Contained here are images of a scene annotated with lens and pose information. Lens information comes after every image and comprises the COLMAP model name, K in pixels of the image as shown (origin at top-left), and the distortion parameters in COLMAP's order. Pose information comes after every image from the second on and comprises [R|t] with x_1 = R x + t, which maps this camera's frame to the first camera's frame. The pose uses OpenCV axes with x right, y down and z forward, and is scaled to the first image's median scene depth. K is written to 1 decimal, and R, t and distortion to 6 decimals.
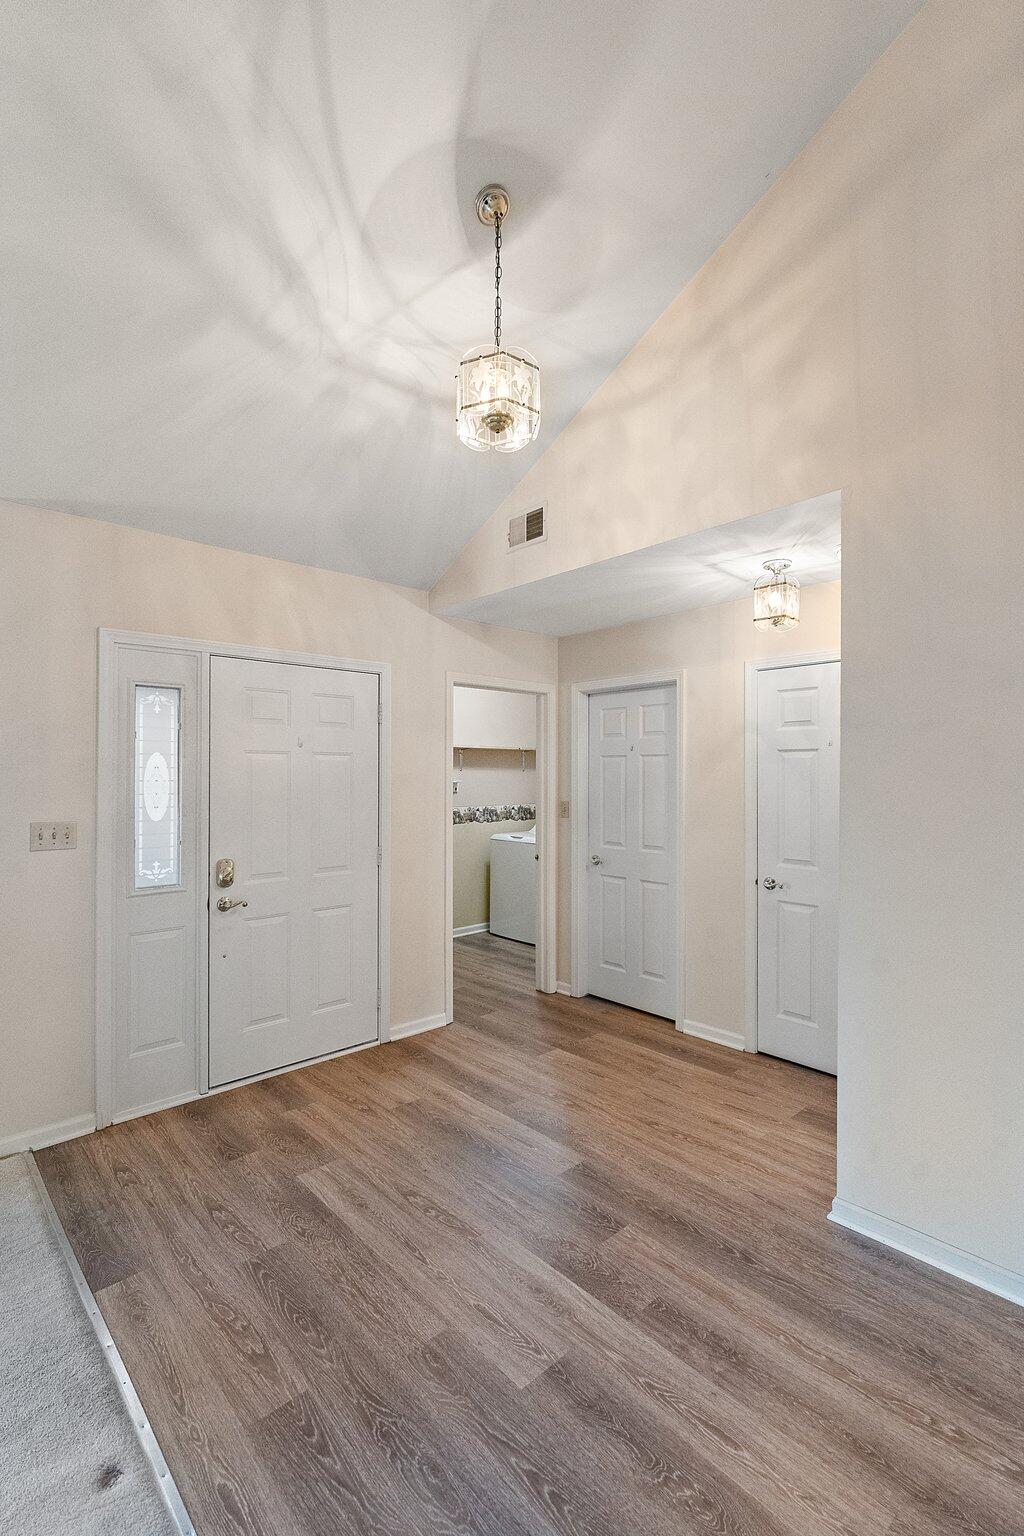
lens RADIAL K [[699.8, 0, 499.5], [0, 699.8, 769.9], [0, 0, 1]] dist [0.000505, 0.000528]
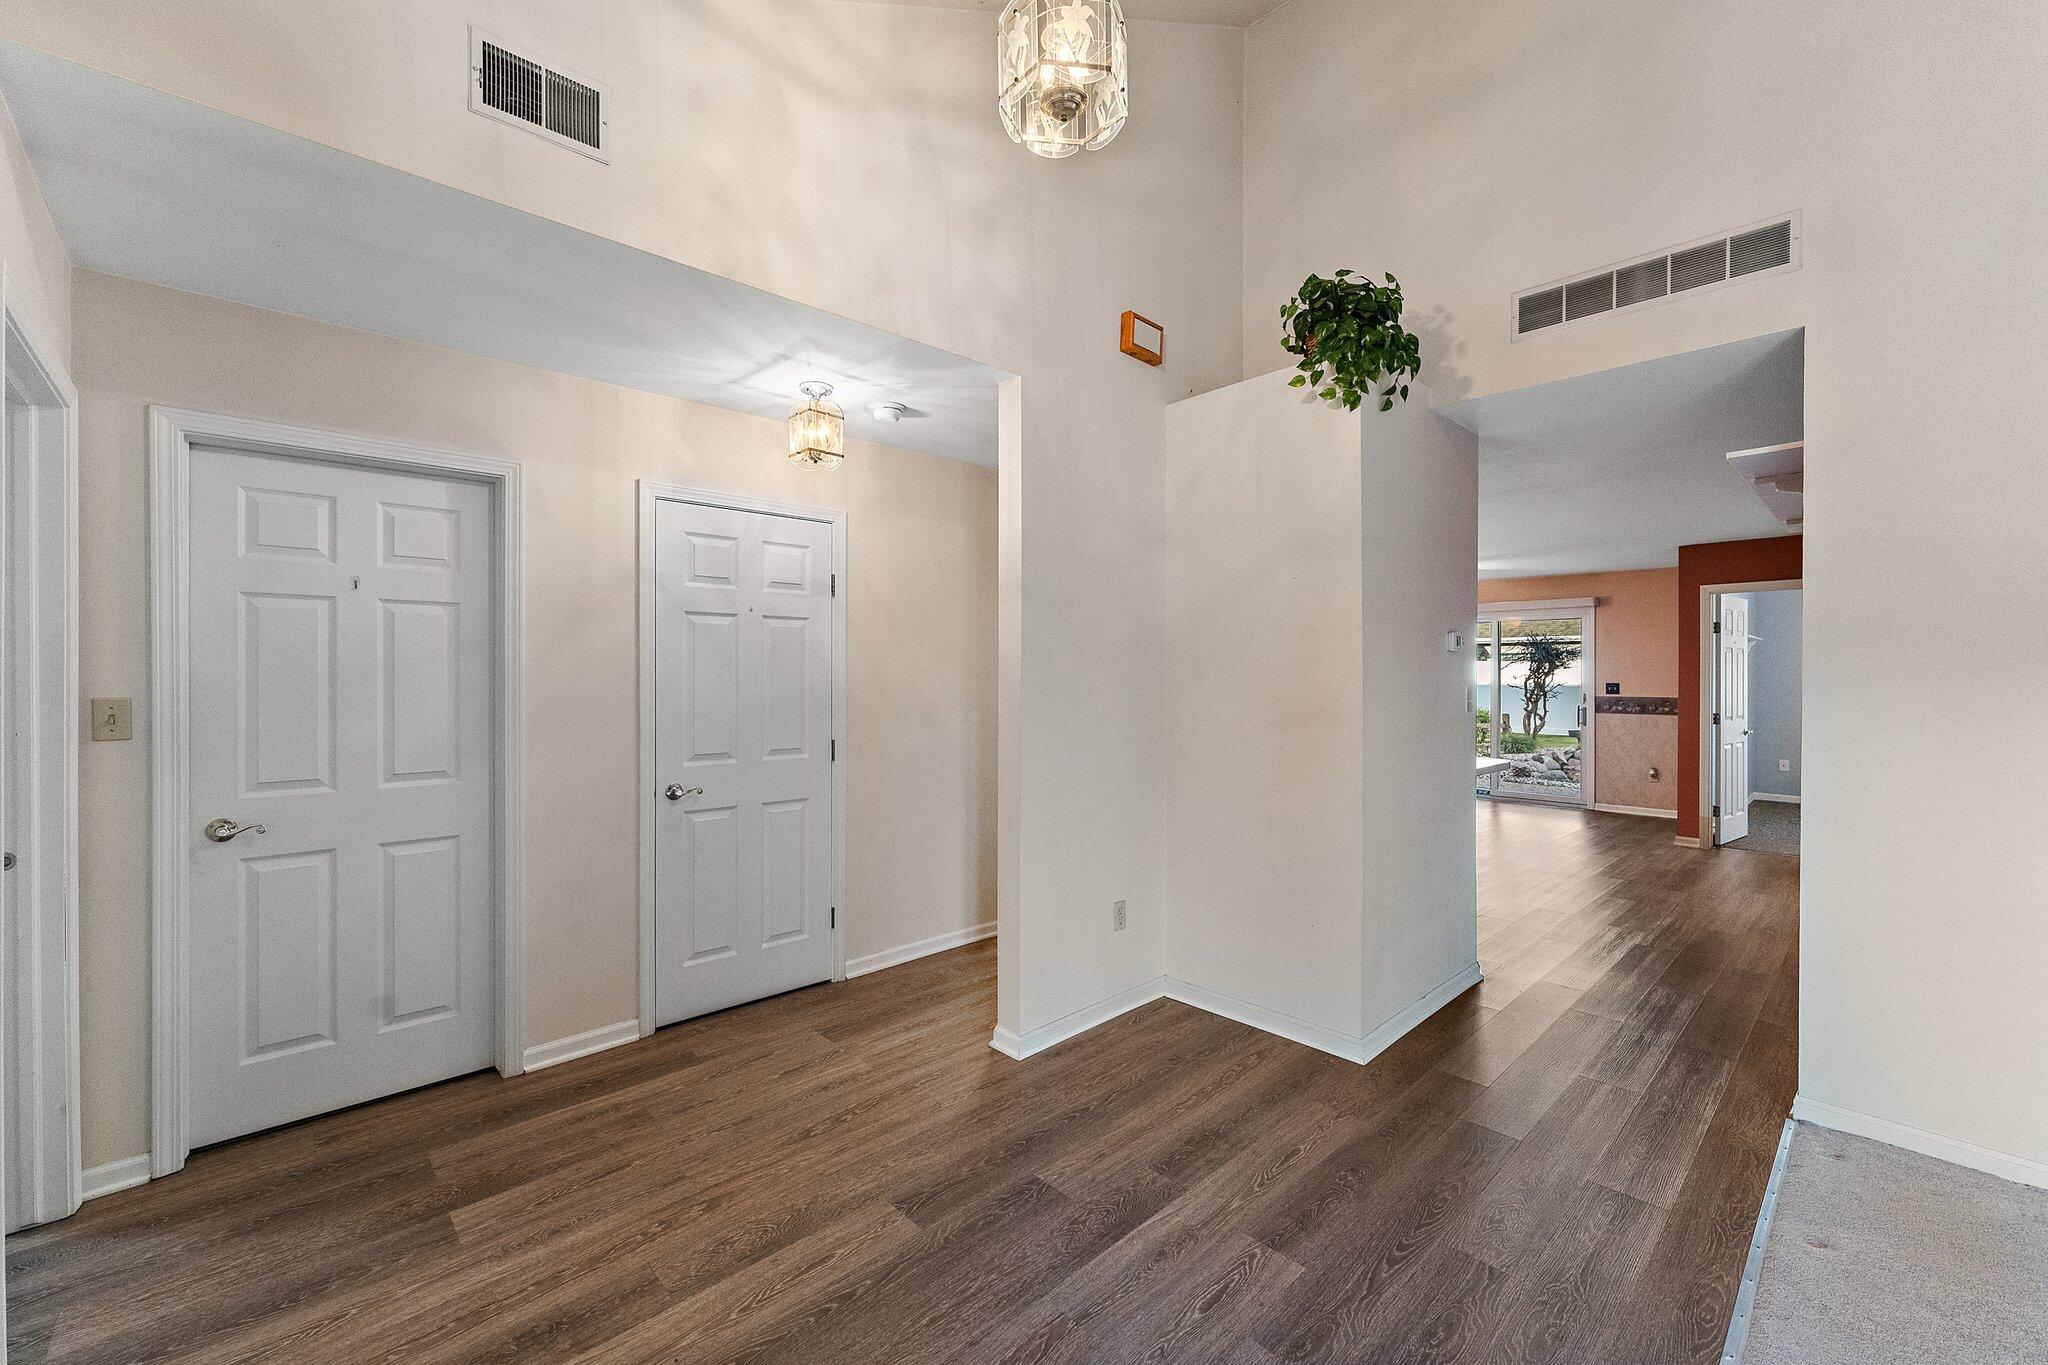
lens RADIAL K [[832.1, 0, 1030.5], [0, 832.1, 678.3], [0, 0, 1]] dist [0.003100, 0.000368]
pose [[-0.031456, -0.006806, 0.999482, -0.585854], [-0.009444, 0.999934, 0.006512, 0.038995], [-0.999461, -0.009234, -0.031518, 0.762043]]
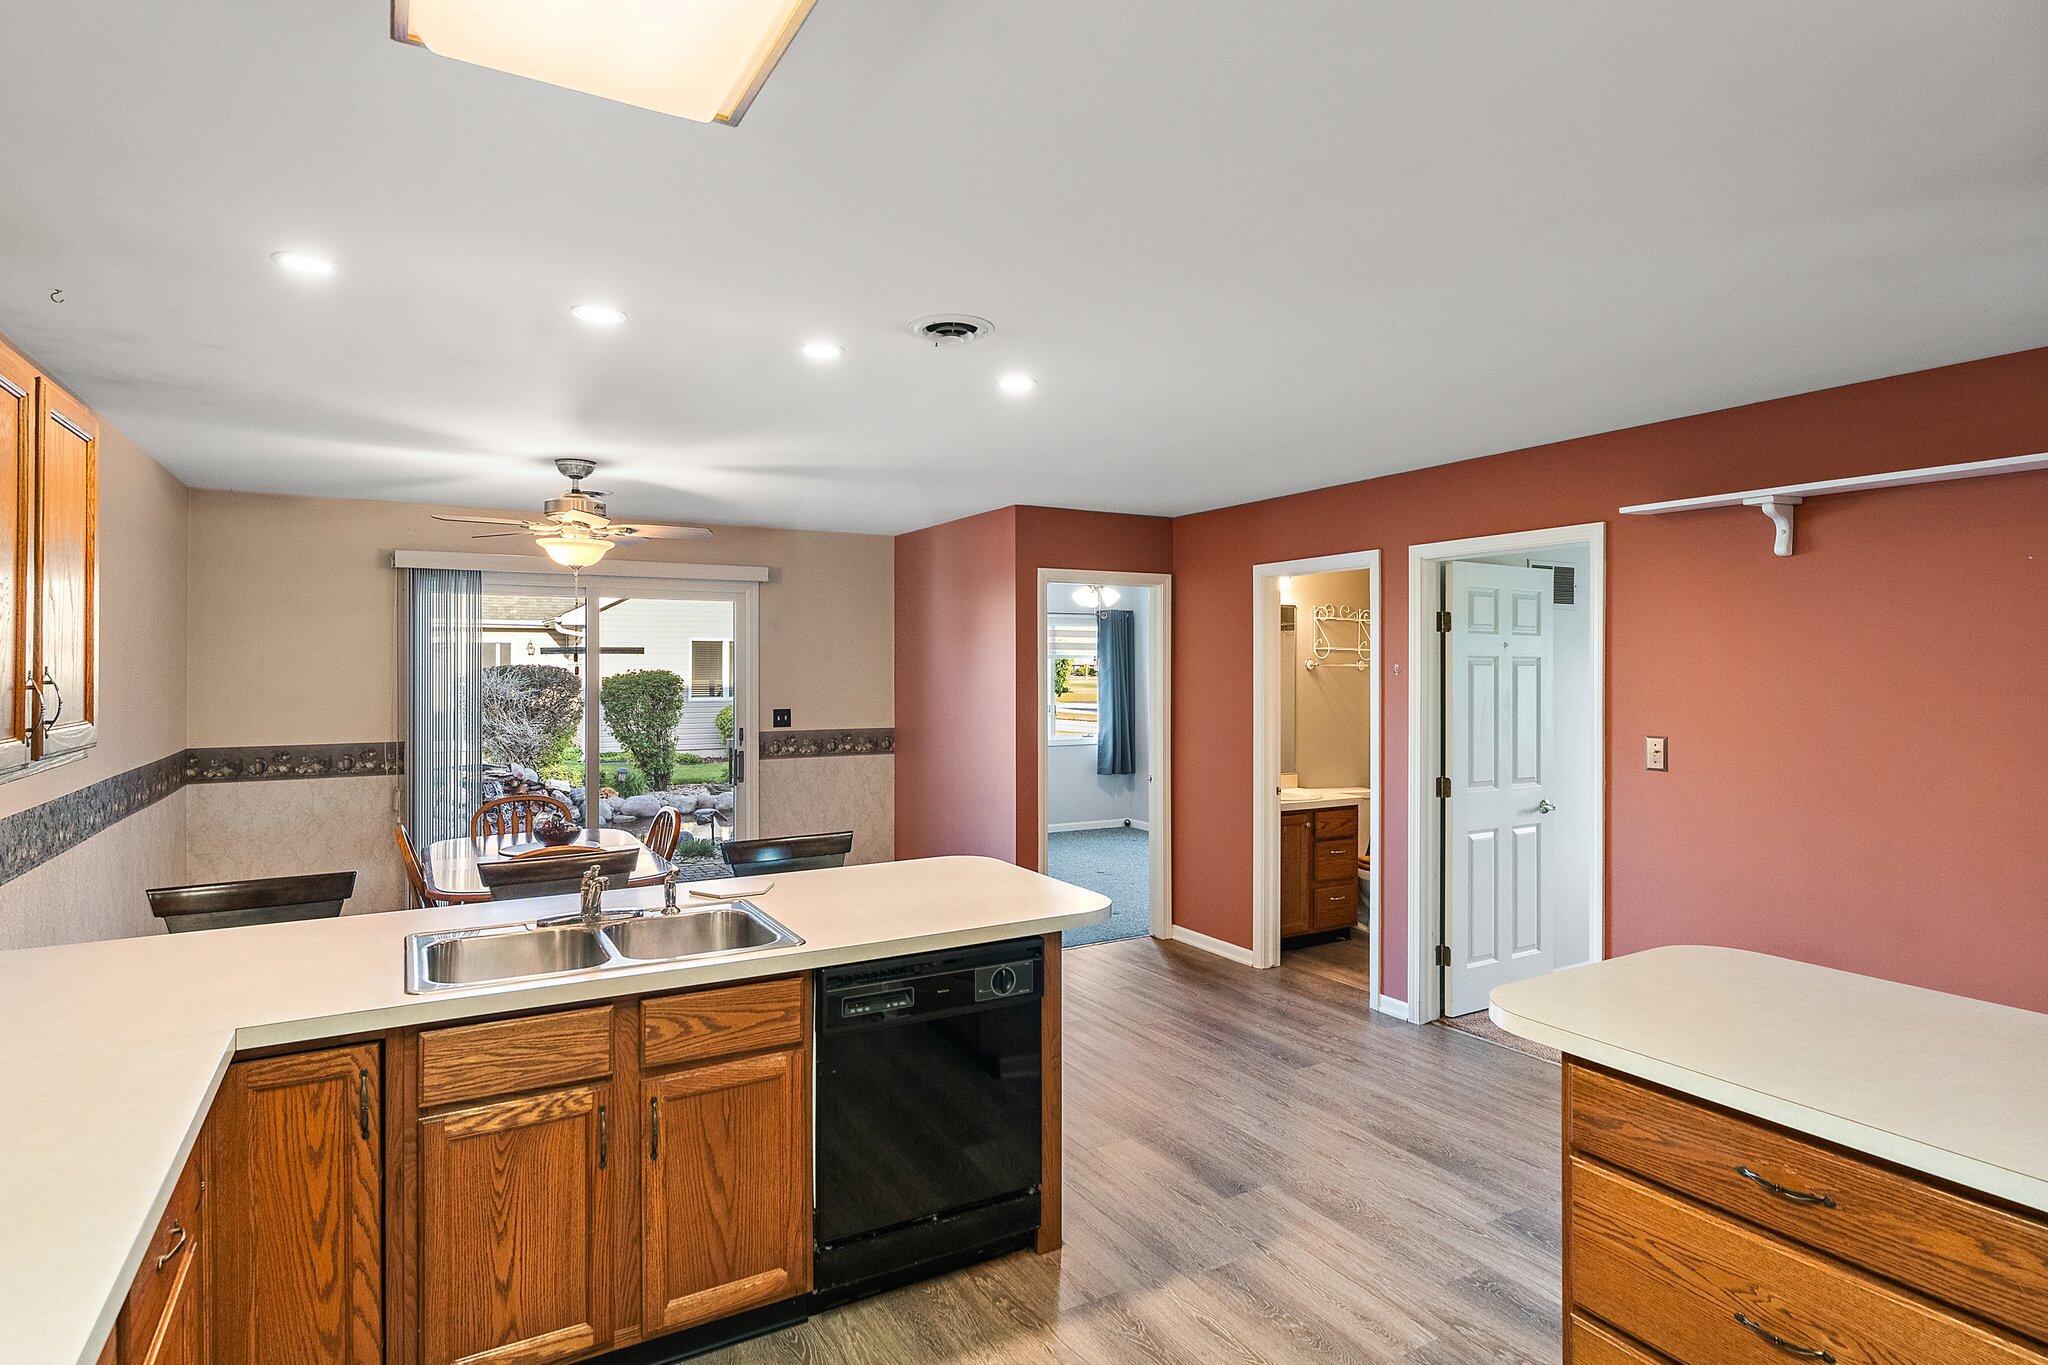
lens RADIAL K [[1064.3, 0, 1007.2], [0, 1064.3, 664.8], [0, 0, 1]] dist [0.000283, -0.000301]
pose [[-0.976967, 0.000738, 0.213388, 1.121212], [-0.000812, 0.999974, -0.007175, -0.018463], [-0.213388, -0.007183, -0.976941, 0.776819]]
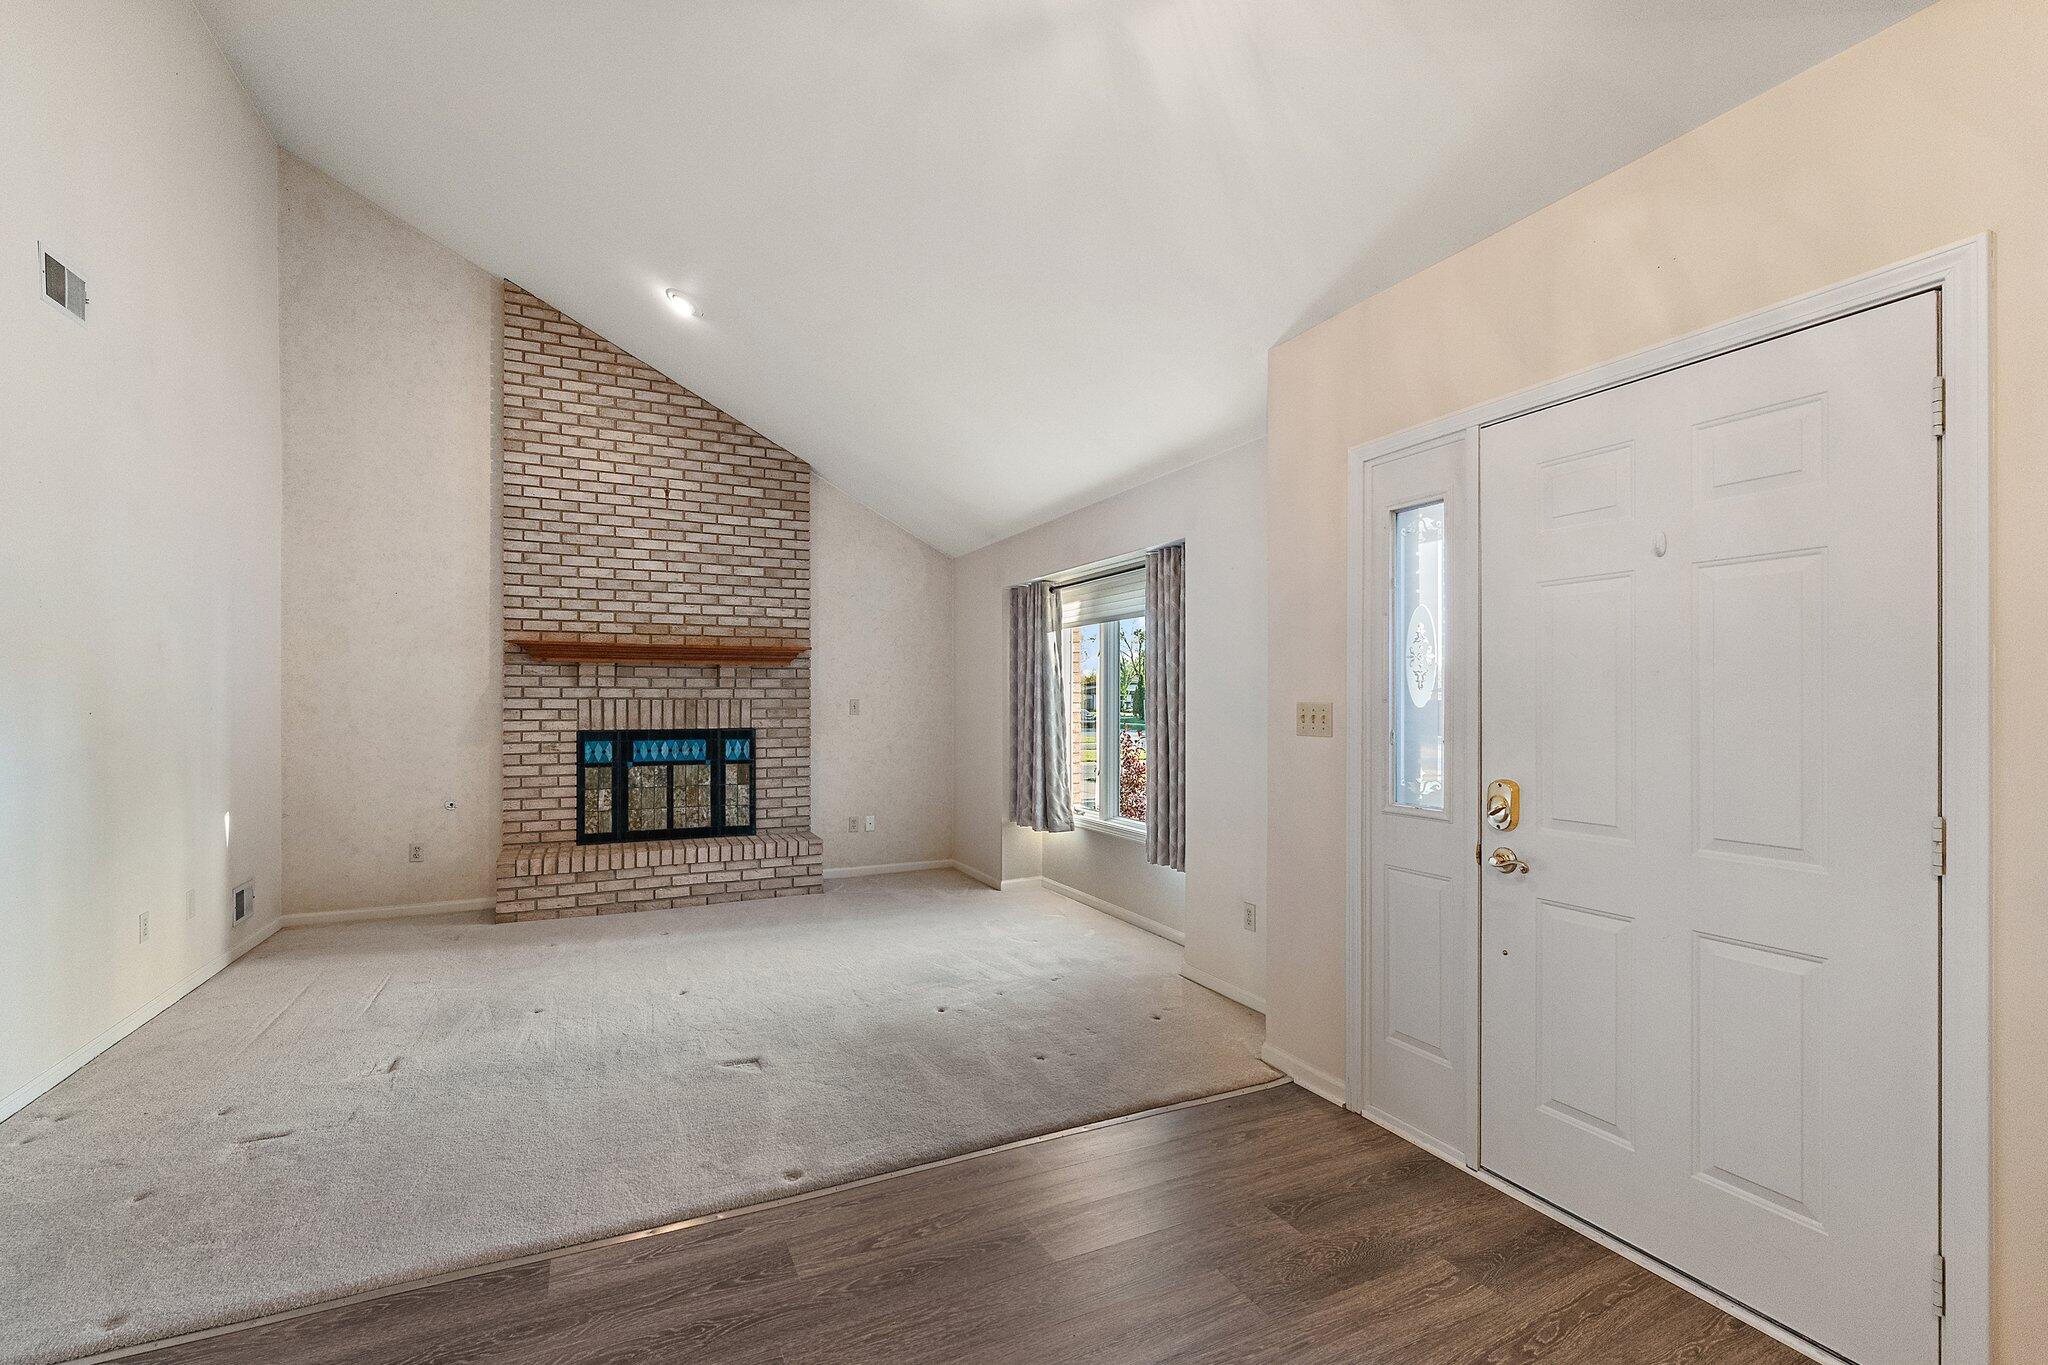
lens RADIAL K [[886.4, 0, 1031.6], [0, 886.4, 695.2], [0, 0, 1]] dist [0.000632, -0.000040]
pose [[-0.270899, -0.006099, -0.962588, 0.420247], [0.005999, 0.999950, -0.008024, 0.066220], [0.962589, -0.007948, -0.270849, 0.872280]]
